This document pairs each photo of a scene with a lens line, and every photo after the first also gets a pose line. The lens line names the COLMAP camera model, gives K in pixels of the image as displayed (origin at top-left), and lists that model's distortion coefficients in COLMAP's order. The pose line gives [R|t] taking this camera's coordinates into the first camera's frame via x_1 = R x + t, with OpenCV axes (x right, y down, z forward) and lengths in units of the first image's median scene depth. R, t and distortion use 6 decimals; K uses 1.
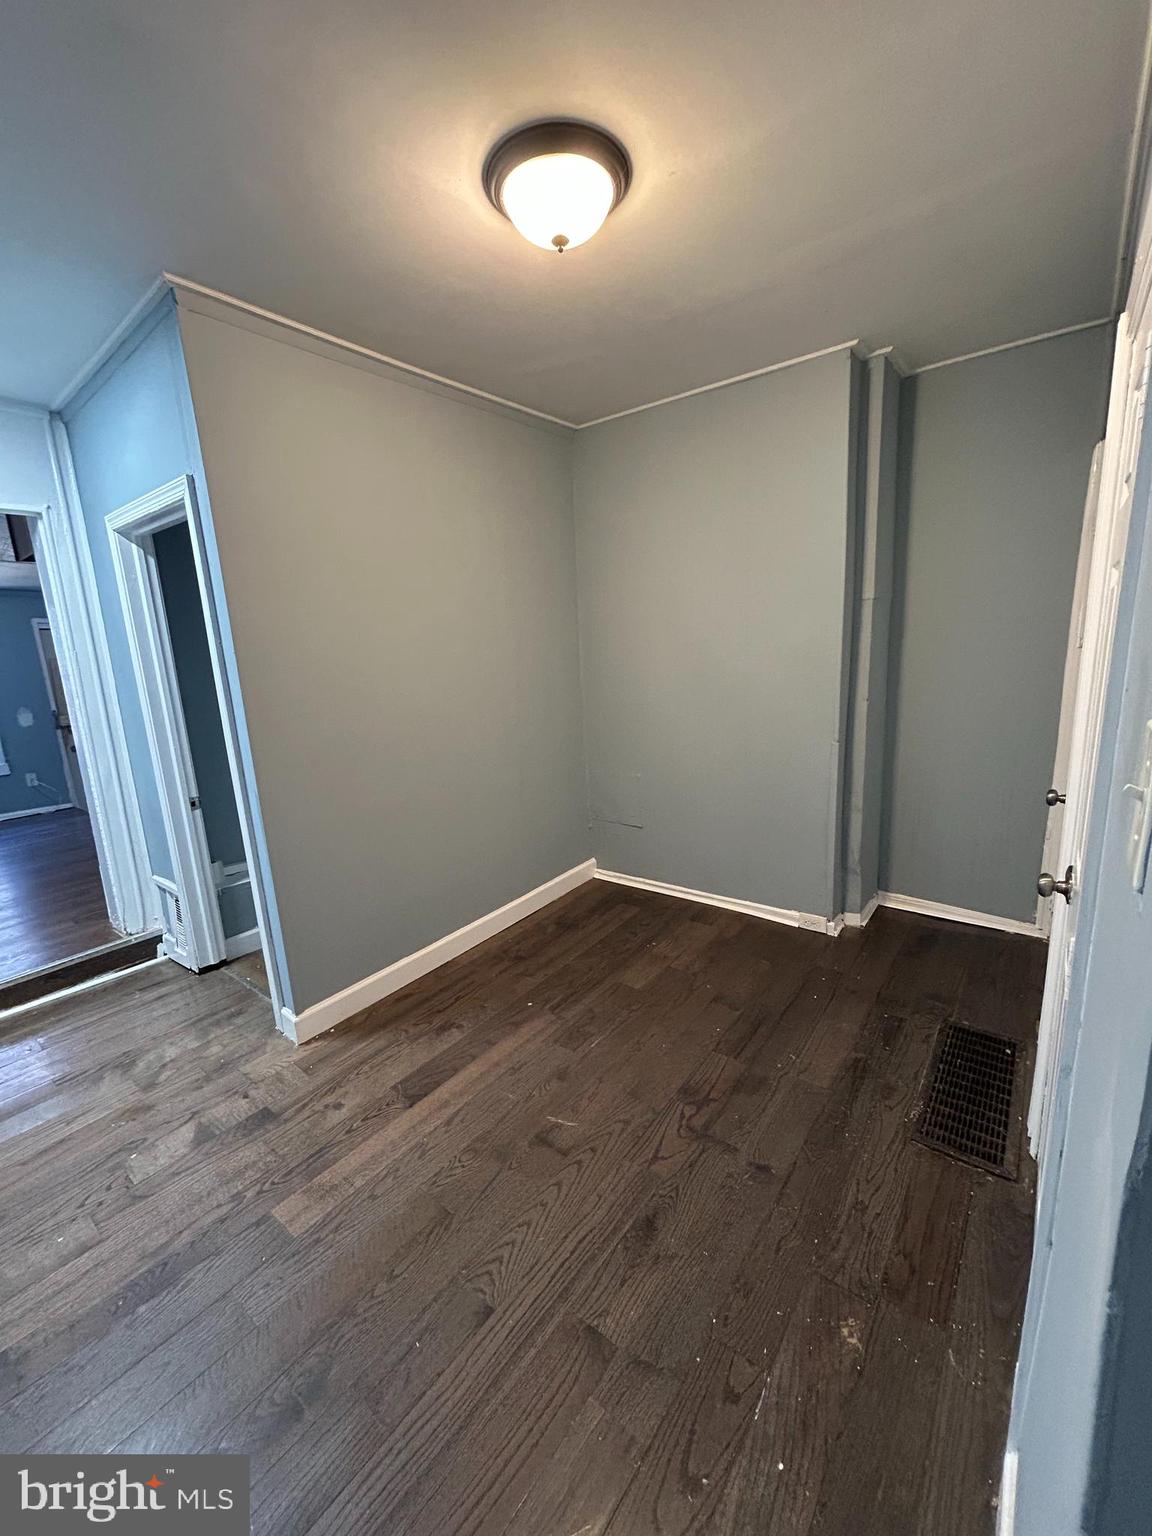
lens RADIAL K [[618.9, 0, 585.8], [0, 618.9, 765.3], [0, 0, 1]] dist [-0.000775, -0.000708]
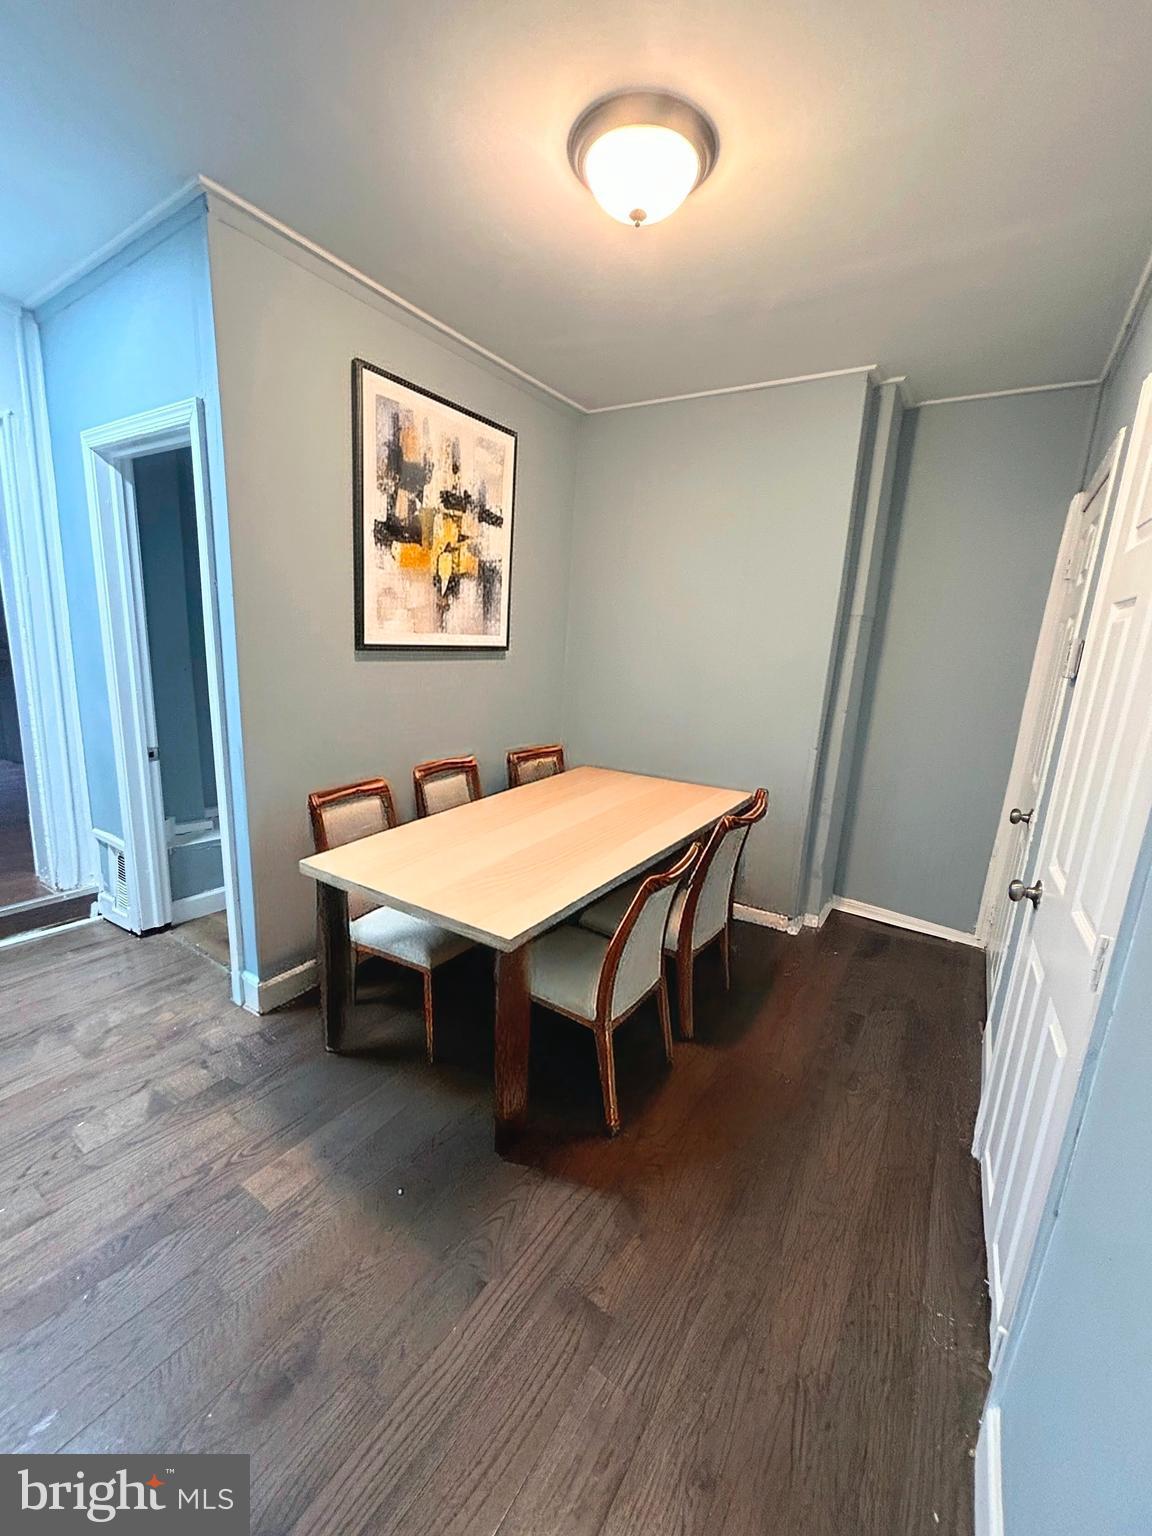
lens RADIAL K [[618.9, 0, 585.8], [0, 618.9, 765.3], [0, 0, 1]] dist [-0.000775, -0.000708]
pose [[0.990723, 0.085059, 0.105990, -0.098643], [-0.085814, 0.996308, 0.002579, 0.023716], [-0.105379, -0.011650, 0.994364, 0.006697]]
